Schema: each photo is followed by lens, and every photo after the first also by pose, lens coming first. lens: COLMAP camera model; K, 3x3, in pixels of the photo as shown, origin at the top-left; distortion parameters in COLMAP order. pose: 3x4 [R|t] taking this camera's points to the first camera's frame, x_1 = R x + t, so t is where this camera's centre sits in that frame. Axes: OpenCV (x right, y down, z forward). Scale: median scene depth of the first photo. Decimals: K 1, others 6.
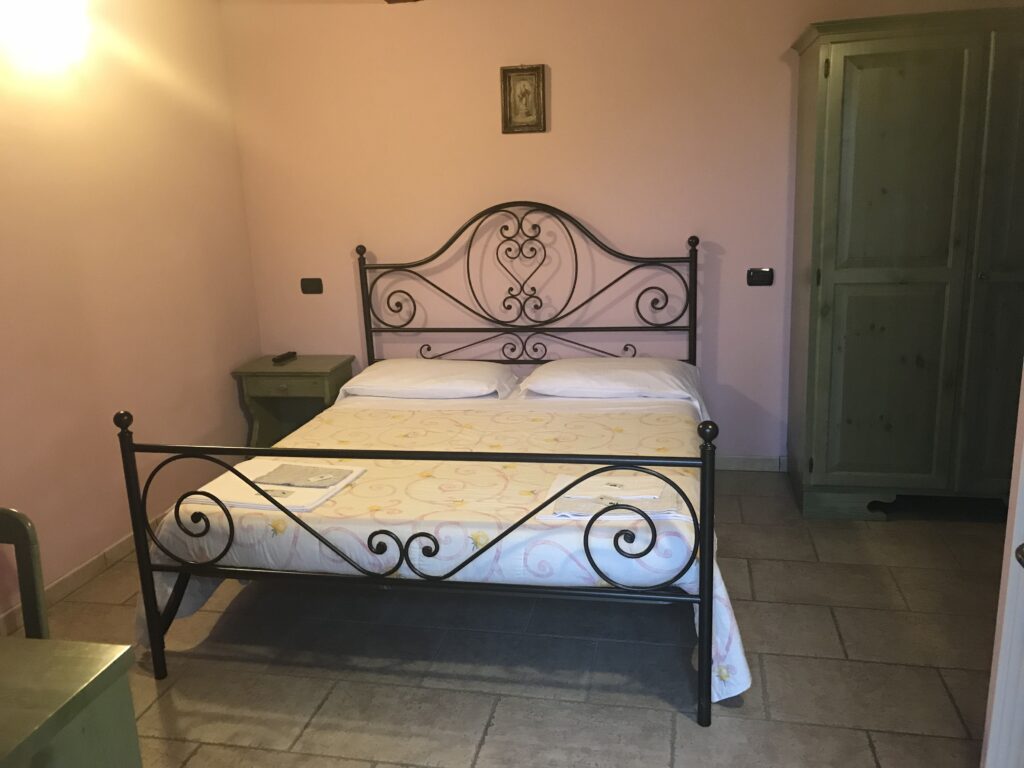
lens RADIAL K [[841.4, 0, 512.7], [0, 841.4, 374.8], [0, 0, 1]] dist [0.027703, -0.054567]
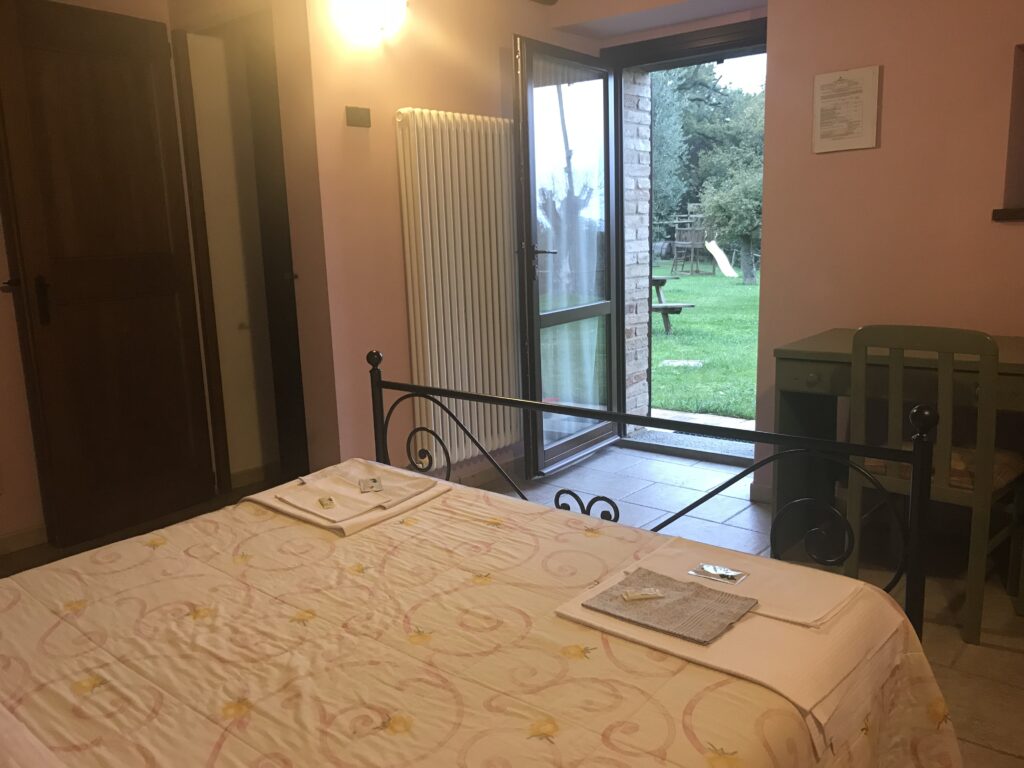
lens RADIAL K [[841.4, 0, 508.5], [0, 841.4, 382.5], [0, 0, 1]] dist [0.027703, -0.054567]
pose [[-0.869360, -0.012450, 0.494023, -0.307718], [0.186978, 0.917078, 0.352147, -0.165934], [-0.457442, 0.398514, -0.794943, 1.029531]]
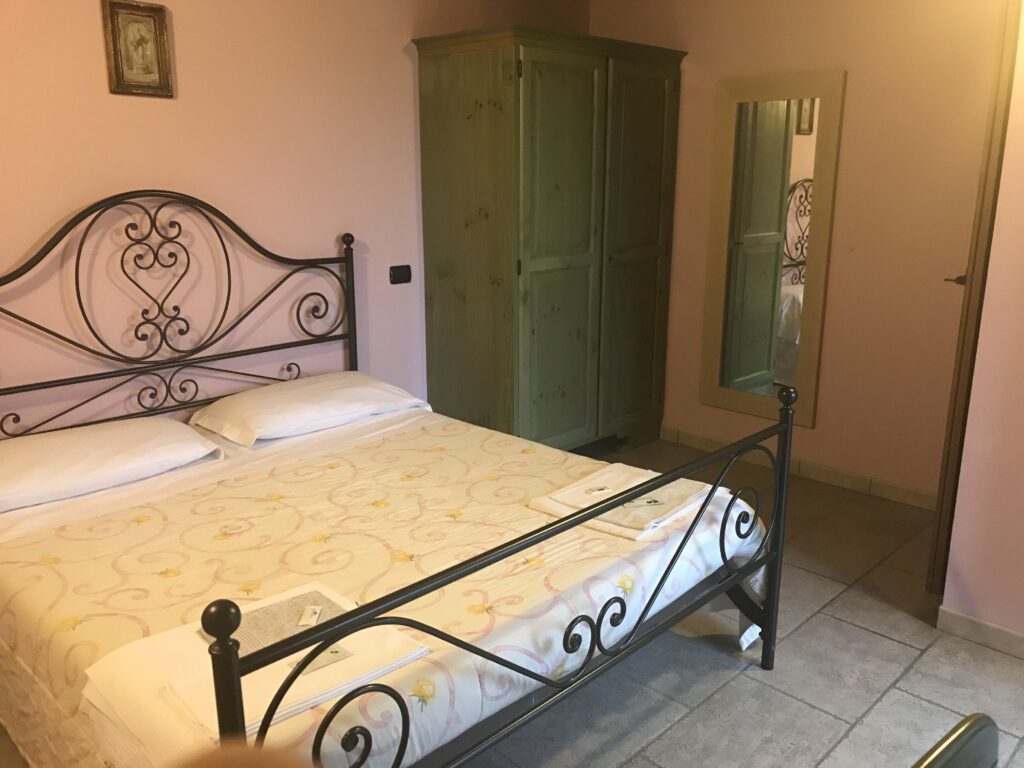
lens RADIAL K [[841.4, 0, 512.5], [0, 841.4, 369.5], [0, 0, 1]] dist [0.027703, -0.054567]
pose [[0.537043, -0.152993, 0.829565, -0.456123], [0.166072, 0.983345, 0.073843, -0.057077], [-0.827046, 0.098110, 0.553506, 0.362317]]
